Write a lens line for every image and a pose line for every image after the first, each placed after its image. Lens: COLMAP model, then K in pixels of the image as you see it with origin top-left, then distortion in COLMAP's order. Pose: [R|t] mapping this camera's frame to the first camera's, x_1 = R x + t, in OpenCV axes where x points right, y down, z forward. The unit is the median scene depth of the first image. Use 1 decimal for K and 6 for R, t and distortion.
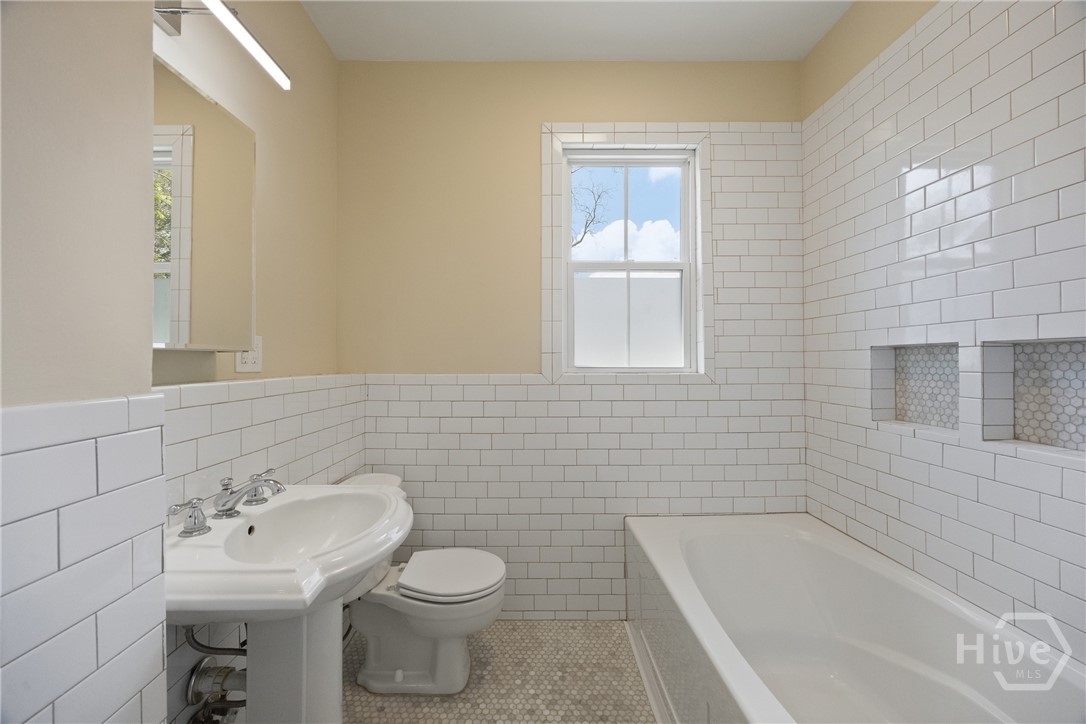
lens RADIAL K [[421.9, 0, 536.8], [0, 421.9, 362.9], [0, 0, 1]] dist [-0.006357, 0.000320]
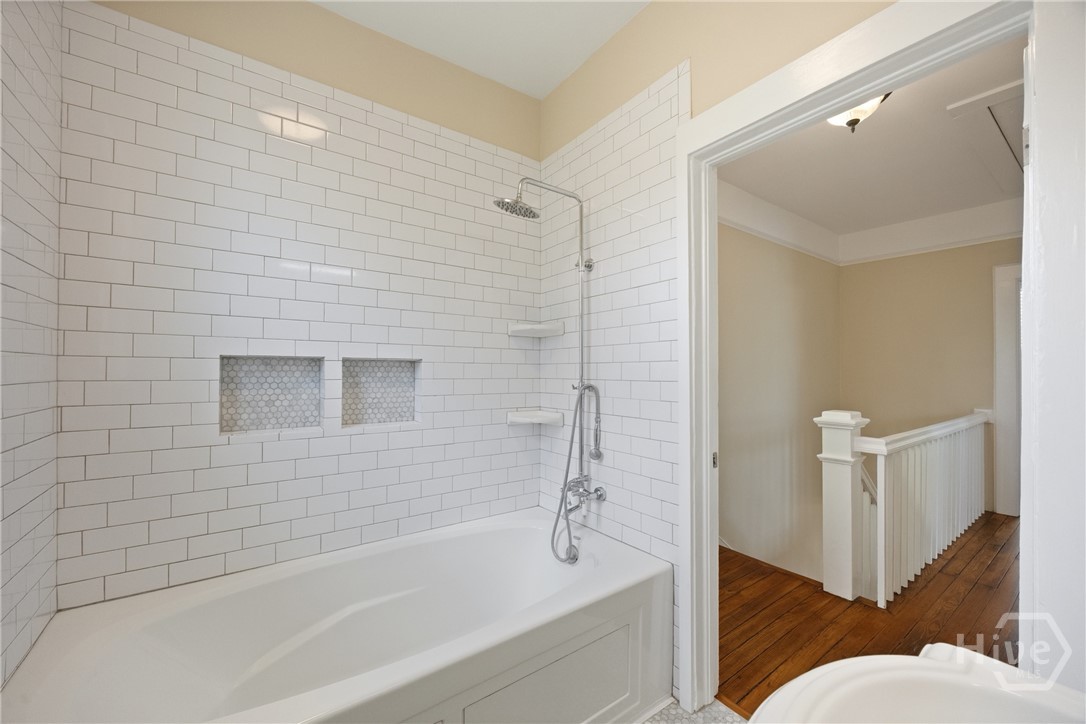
lens RADIAL K [[421.9, 0, 540.6], [0, 421.9, 367.8], [0, 0, 1]] dist [-0.006357, 0.000320]
pose [[-0.572105, 0.005418, 0.820163, -0.399680], [0.000327, 0.999980, -0.006377, -0.006577], [-0.820181, -0.003380, -0.572095, 1.069716]]
